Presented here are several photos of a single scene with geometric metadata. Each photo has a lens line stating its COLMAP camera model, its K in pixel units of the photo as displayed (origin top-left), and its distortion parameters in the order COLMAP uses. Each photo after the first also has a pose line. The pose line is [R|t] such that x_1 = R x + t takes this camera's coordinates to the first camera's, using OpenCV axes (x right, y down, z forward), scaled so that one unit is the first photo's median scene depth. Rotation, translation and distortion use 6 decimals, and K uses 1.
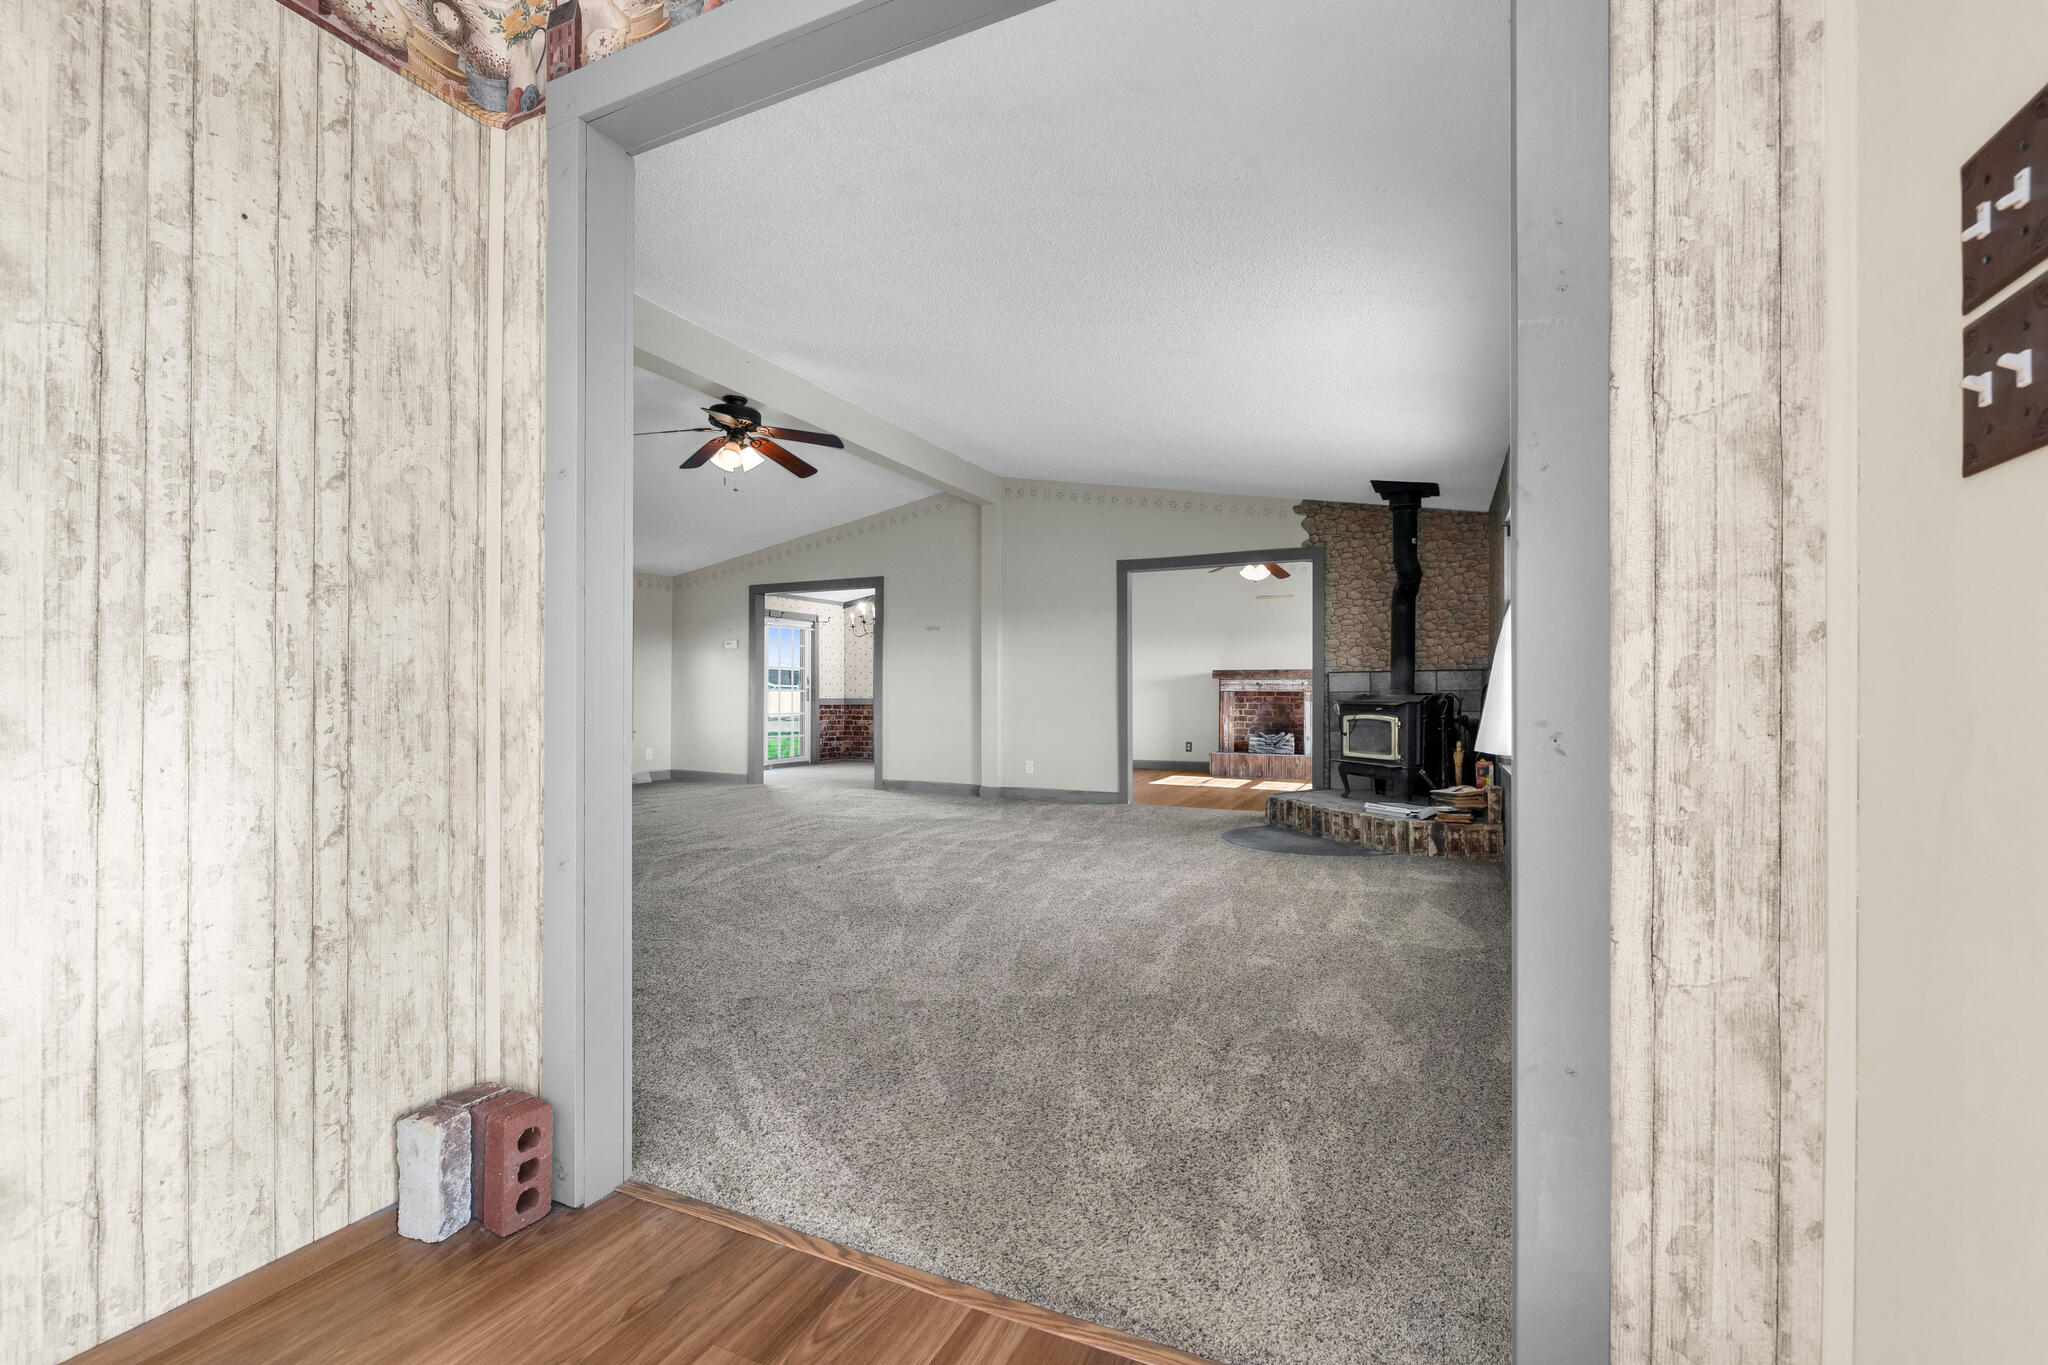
lens RADIAL K [[871.7, 0, 1031.2], [0, 871.7, 690.4], [0, 0, 1]] dist [-0.001951, 0.000271]
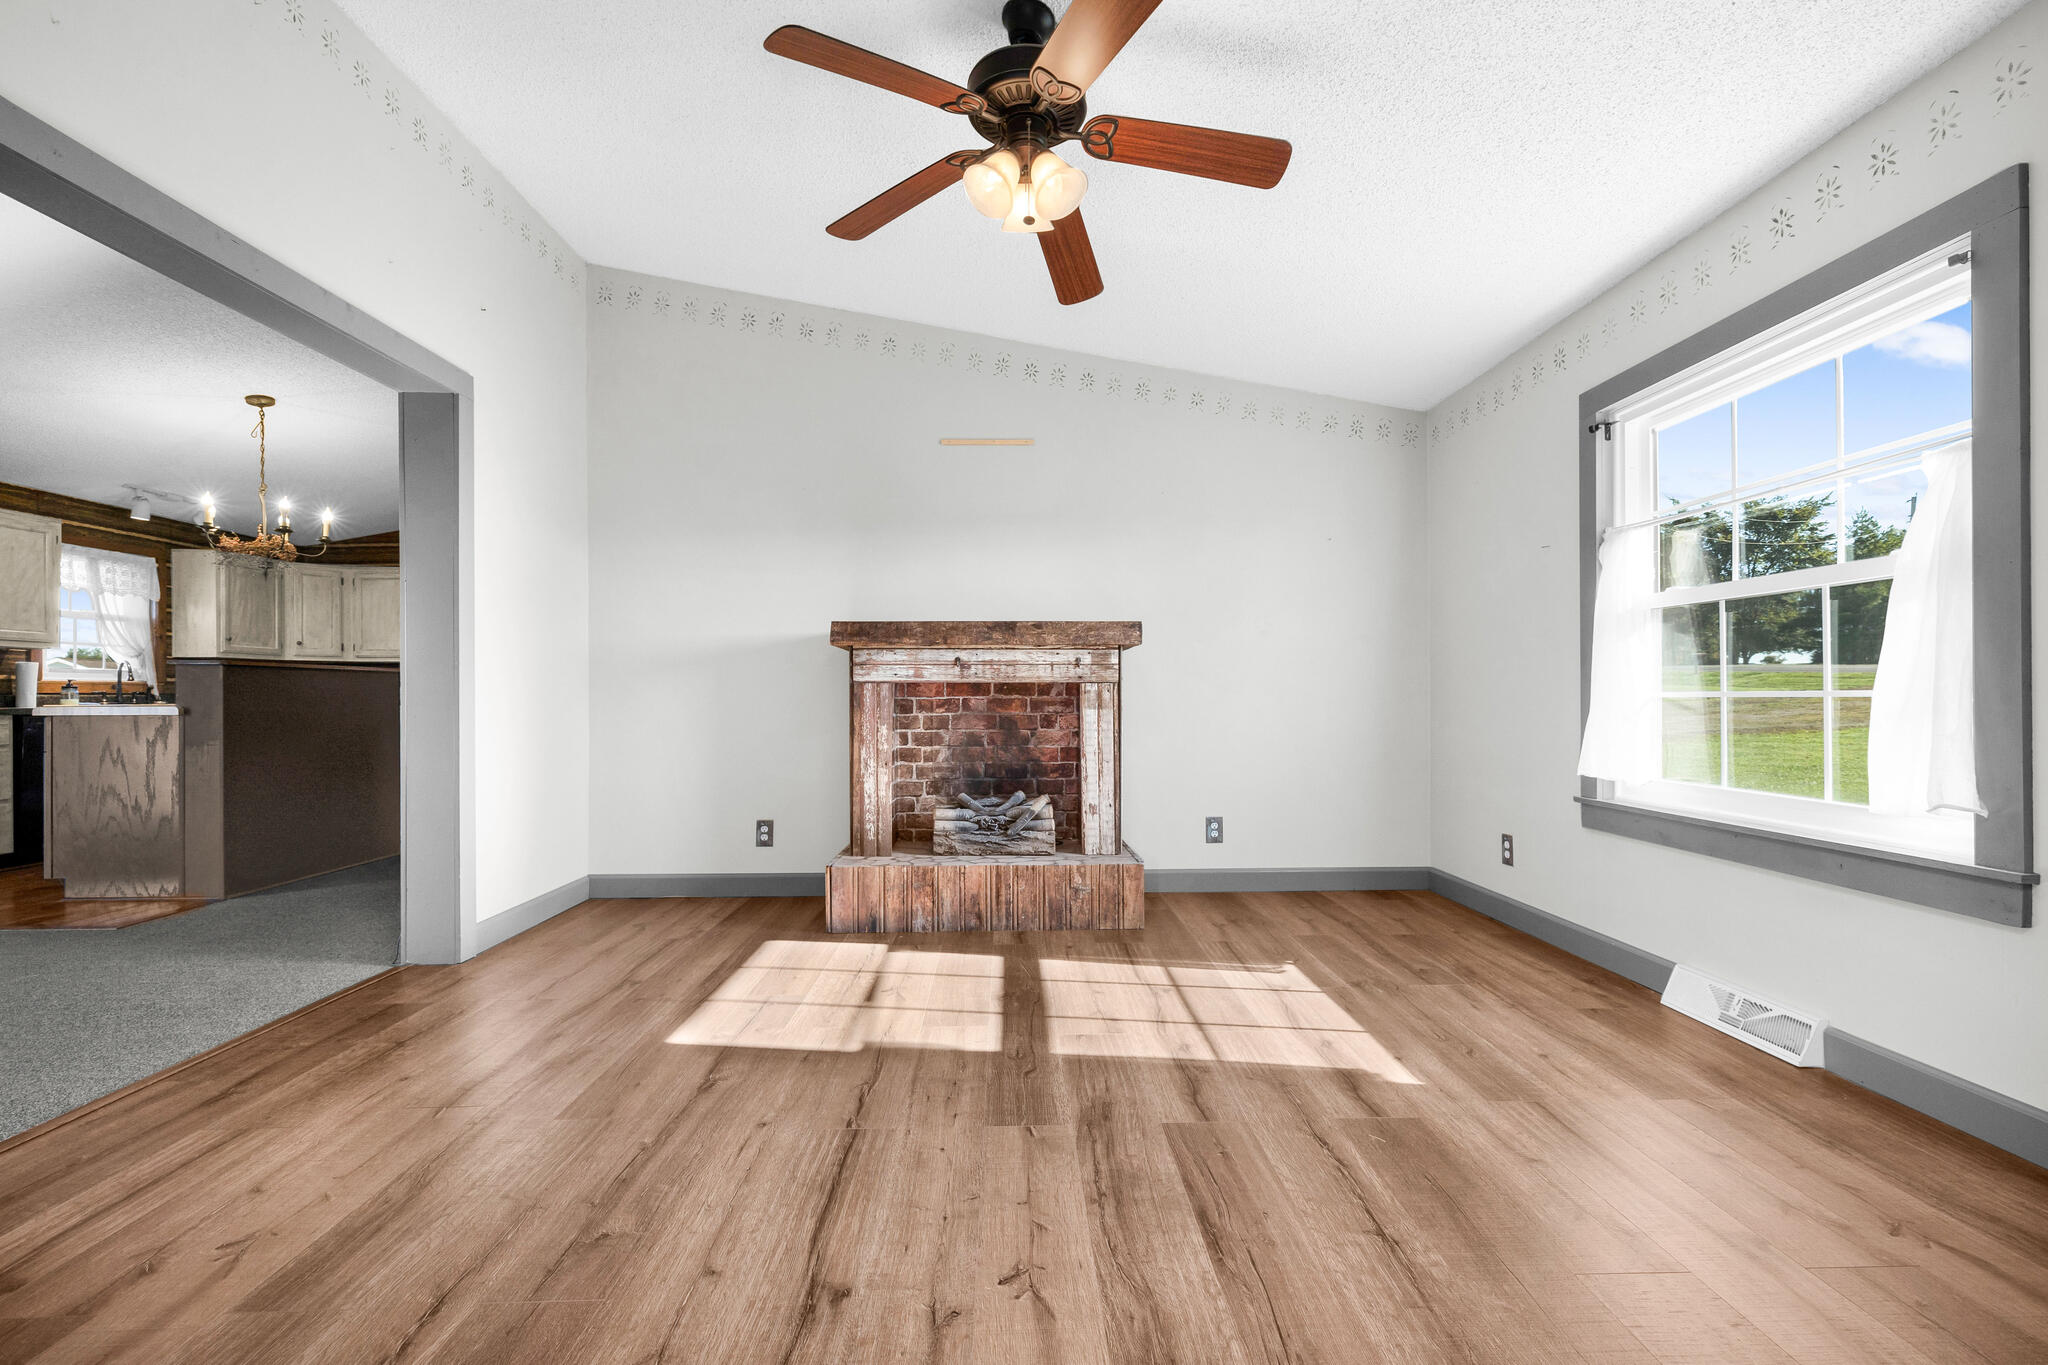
lens RADIAL K [[871.7, 0, 1033.1], [0, 871.7, 695.5], [0, 0, 1]] dist [-0.001951, 0.000271]
pose [[0.895457, -0.004775, 0.445122, 0.376000], [0.003655, 0.999988, 0.003375, 0.016192], [-0.445133, -0.001395, 0.895463, 1.960610]]
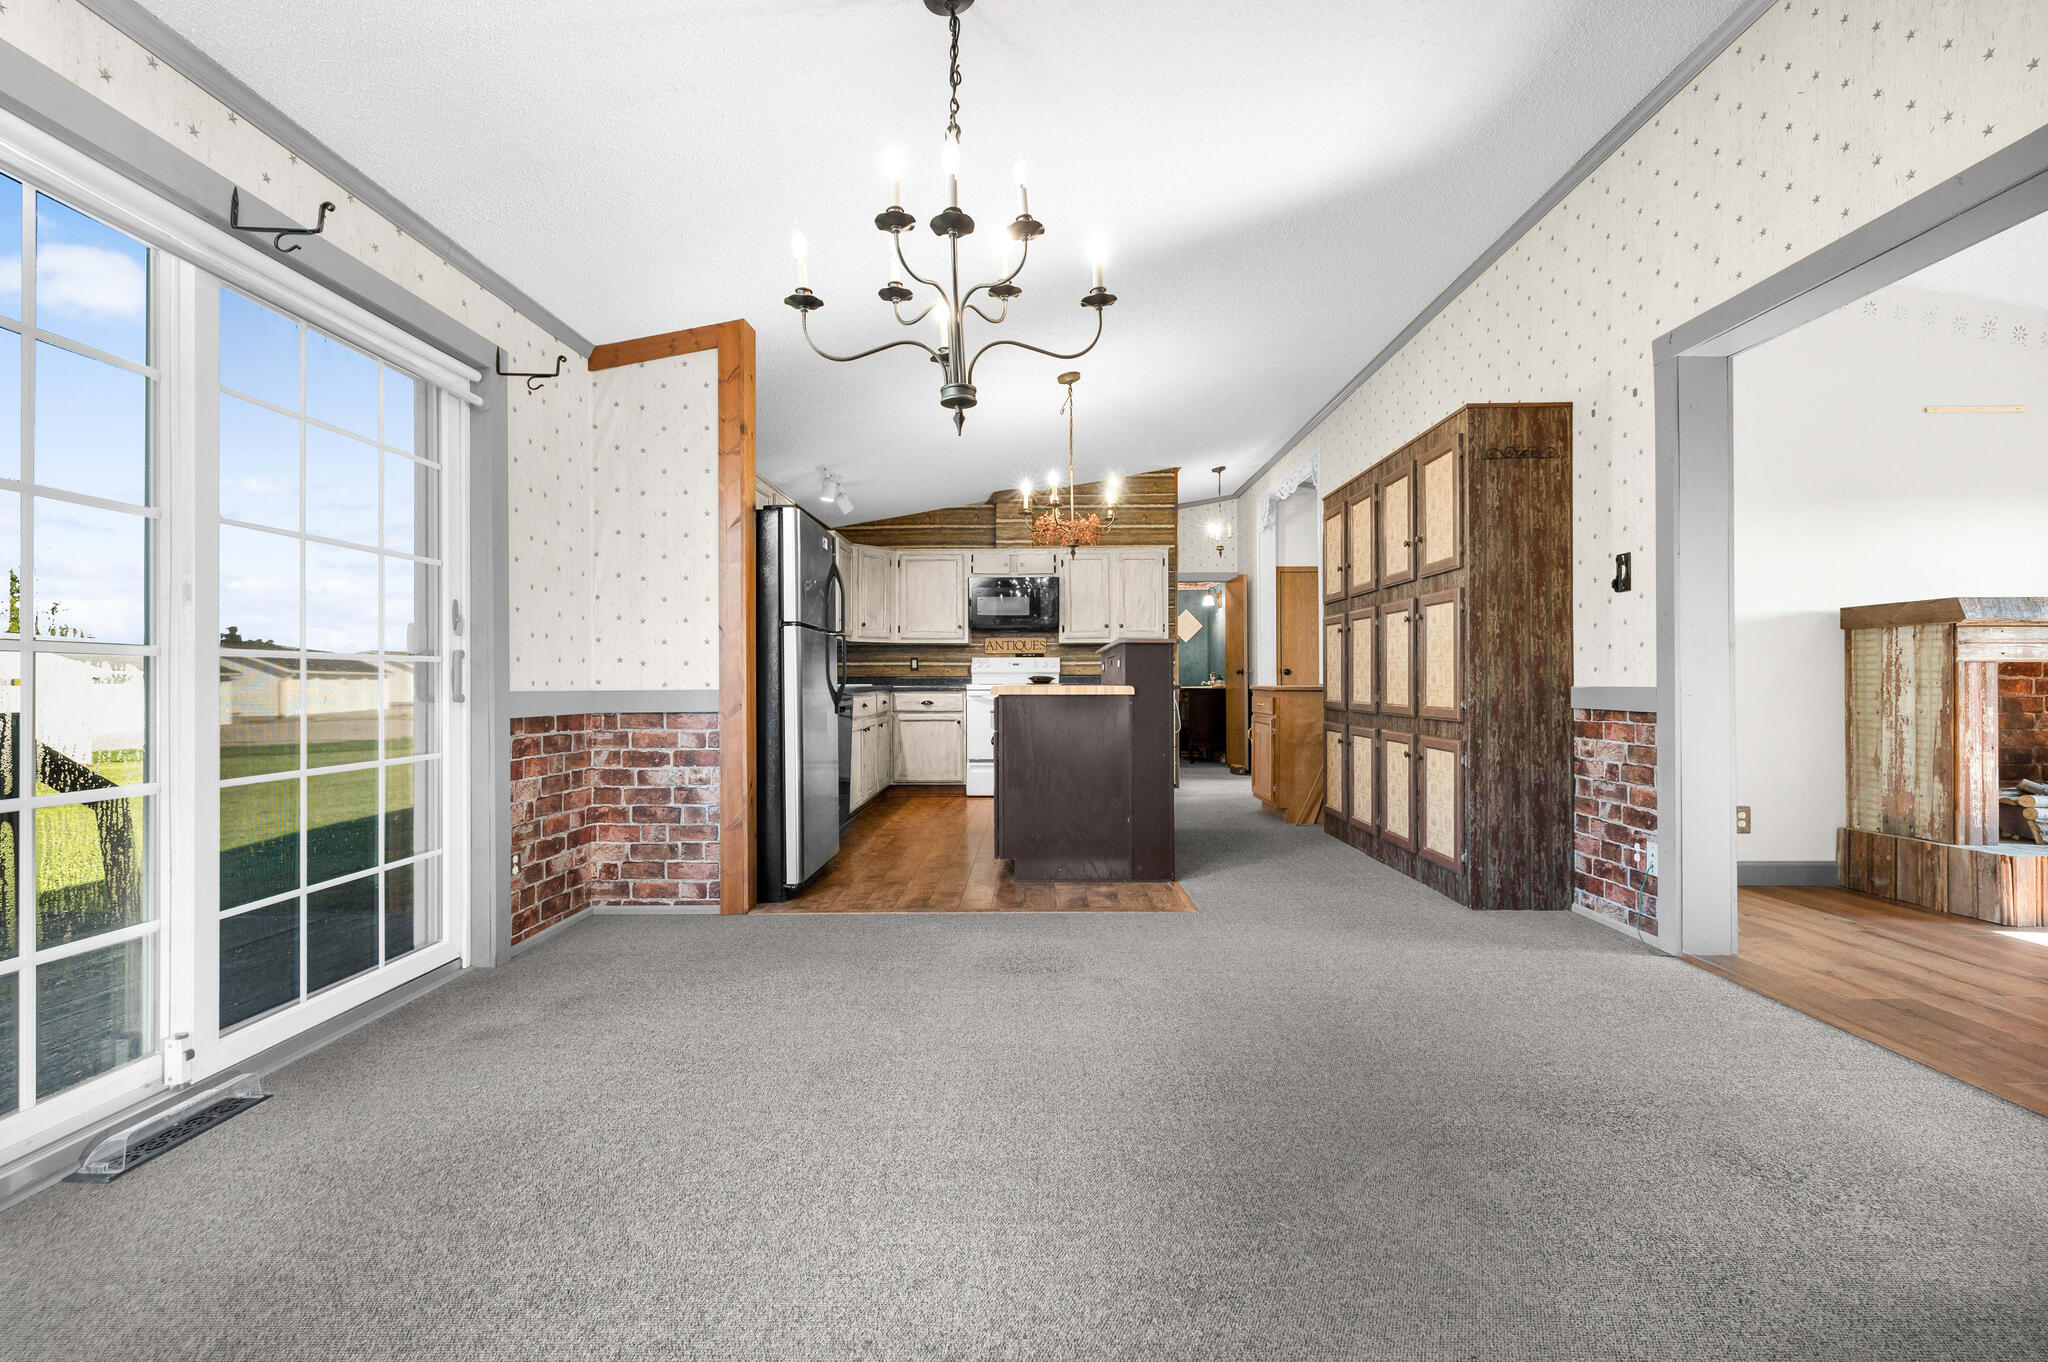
lens RADIAL K [[871.7, 0, 1027.1], [0, 871.7, 676.2], [0, 0, 1]] dist [-0.001951, 0.000271]
pose [[0.913317, -0.001059, 0.407248, -0.737672], [0.001803, 0.999997, -0.001443, 0.019044], [-0.407245, 0.002052, 0.913316, 2.525288]]
